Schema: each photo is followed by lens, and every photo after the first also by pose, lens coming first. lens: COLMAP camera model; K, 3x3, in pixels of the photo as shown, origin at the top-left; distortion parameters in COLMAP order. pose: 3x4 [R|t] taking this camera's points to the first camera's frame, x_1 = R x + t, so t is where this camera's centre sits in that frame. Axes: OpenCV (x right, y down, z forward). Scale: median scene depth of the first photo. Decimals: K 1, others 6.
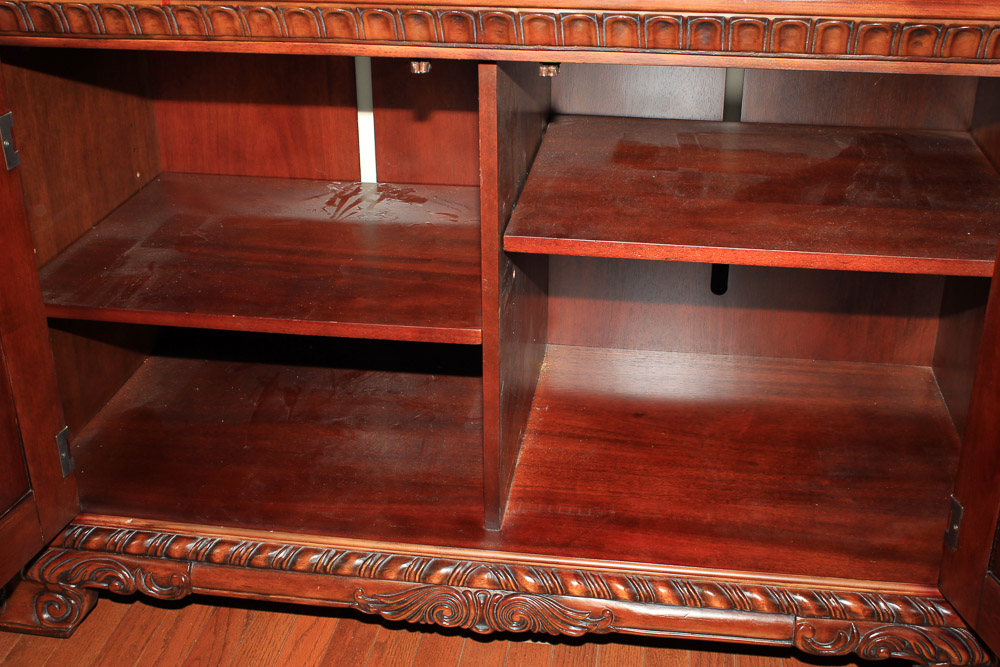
lens RADIAL K [[1242.9, 0, 492.0], [0, 1242.9, 336.9], [0, 0, 1]] dist [-0.023874, 0.000000]
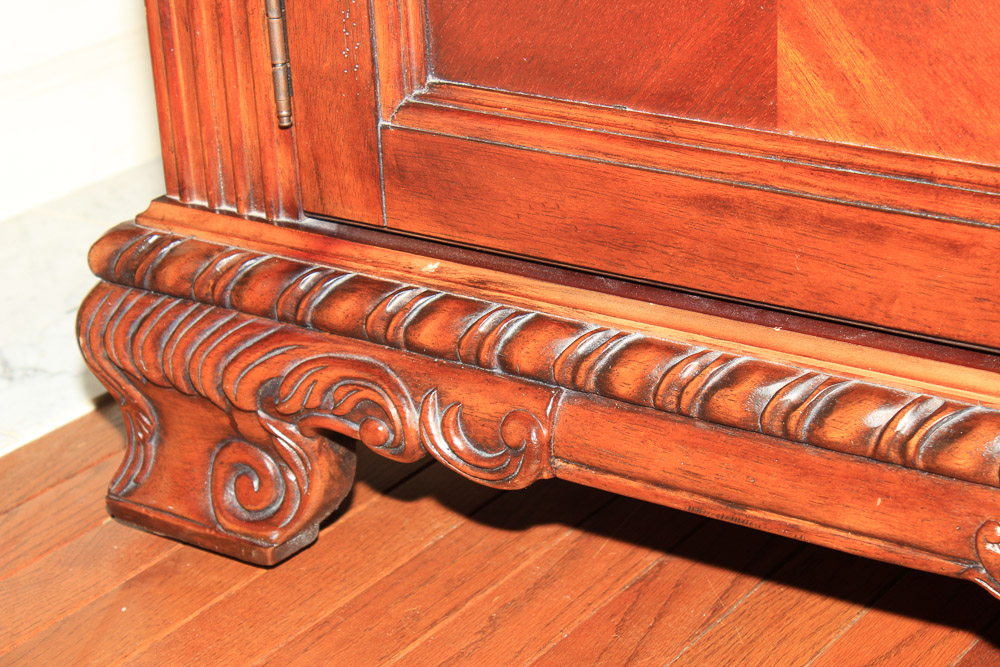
lens RADIAL K [[2409.2, 0, 496.5], [0, 2409.2, 330.2], [0, 0, 1]] dist [0.066221, 0.000000]
pose [[0.898882, 0.128250, -0.419003, 0.040042], [-0.145965, 0.989236, -0.010348, 0.181418], [0.413165, 0.070462, 0.907926, 0.353850]]
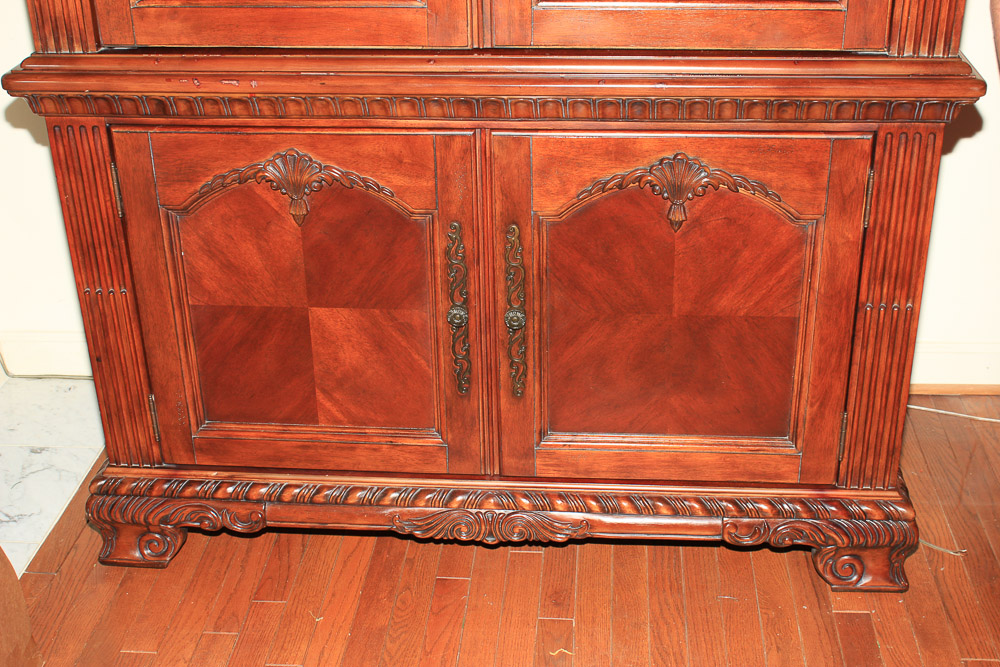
lens RADIAL K [[1382.5, 0, 501.8], [0, 1382.5, 336.7], [0, 0, 1]] dist [-0.017072, 0.000000]
pose [[0.997656, -0.044669, 0.051833, -0.064221], [0.042646, 0.998310, 0.039489, -0.041060], [-0.053509, -0.037186, 0.997875, -0.477126]]
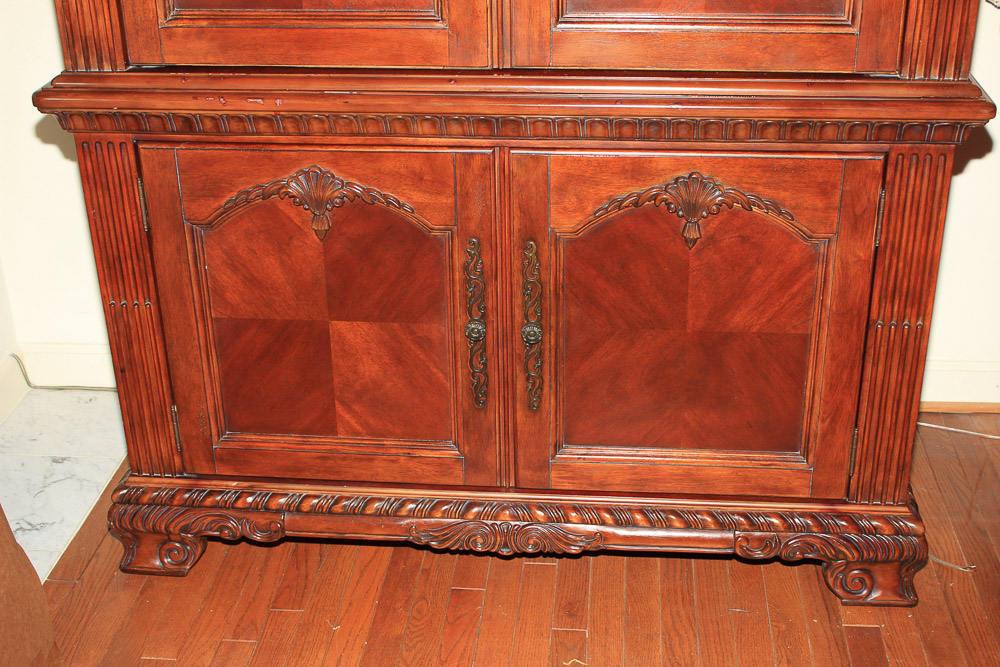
lens RADIAL K [[1382.5, 0, 499.7], [0, 1382.5, 336.6], [0, 0, 1]] dist [-0.017072, 0.000000]
pose [[0.998400, -0.036528, 0.043163, -0.072077], [0.035396, 0.999017, 0.026693, -0.039337], [-0.044096, -0.025122, 0.998711, -0.503299]]
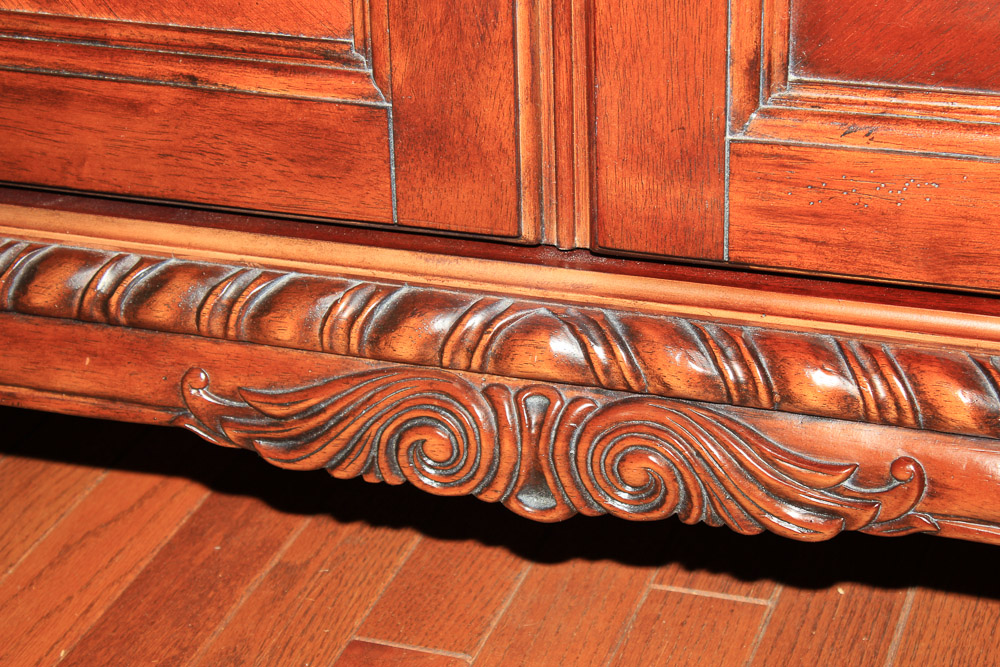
lens RADIAL K [[2409.2, 0, 504.1], [0, 2409.2, 336.0], [0, 0, 1]] dist [0.066221, 0.000000]
pose [[0.985116, 0.055370, -0.162729, 0.089417], [-0.053204, 0.998428, 0.017639, 0.180593], [0.163450, -0.008718, 0.986513, 0.352688]]
